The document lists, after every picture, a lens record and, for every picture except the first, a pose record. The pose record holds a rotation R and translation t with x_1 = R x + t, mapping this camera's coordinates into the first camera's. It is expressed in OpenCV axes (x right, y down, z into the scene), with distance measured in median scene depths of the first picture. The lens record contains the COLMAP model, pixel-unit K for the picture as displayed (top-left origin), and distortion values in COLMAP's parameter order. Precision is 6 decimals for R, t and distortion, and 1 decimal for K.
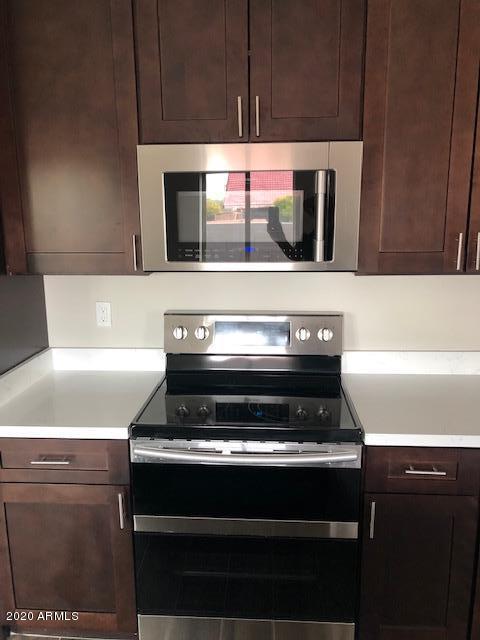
lens RADIAL K [[532.1, 0, 241.1], [0, 532.1, 316.6], [0, 0, 1]] dist [0.033449, -0.016066]
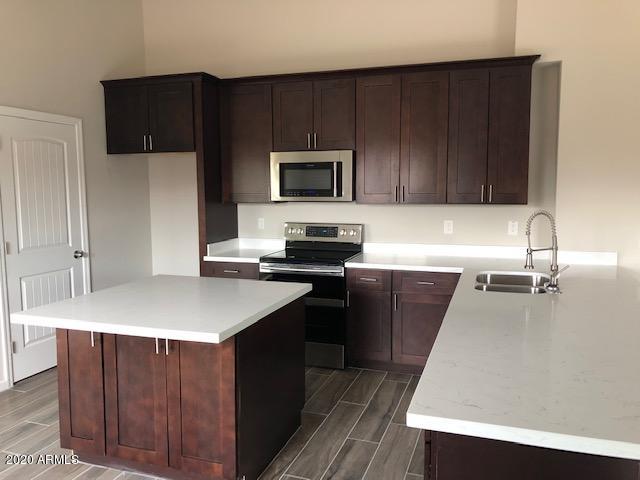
lens RADIAL K [[532.1, 0, 319.2], [0, 532.1, 239.8], [0, 0, 1]] dist [0.033449, -0.016066]
pose [[0.966028, 0.030406, -0.256642, 0.595947], [-0.052380, 0.995480, -0.079225, 0.246982], [0.253073, 0.089977, 0.963254, -1.171904]]
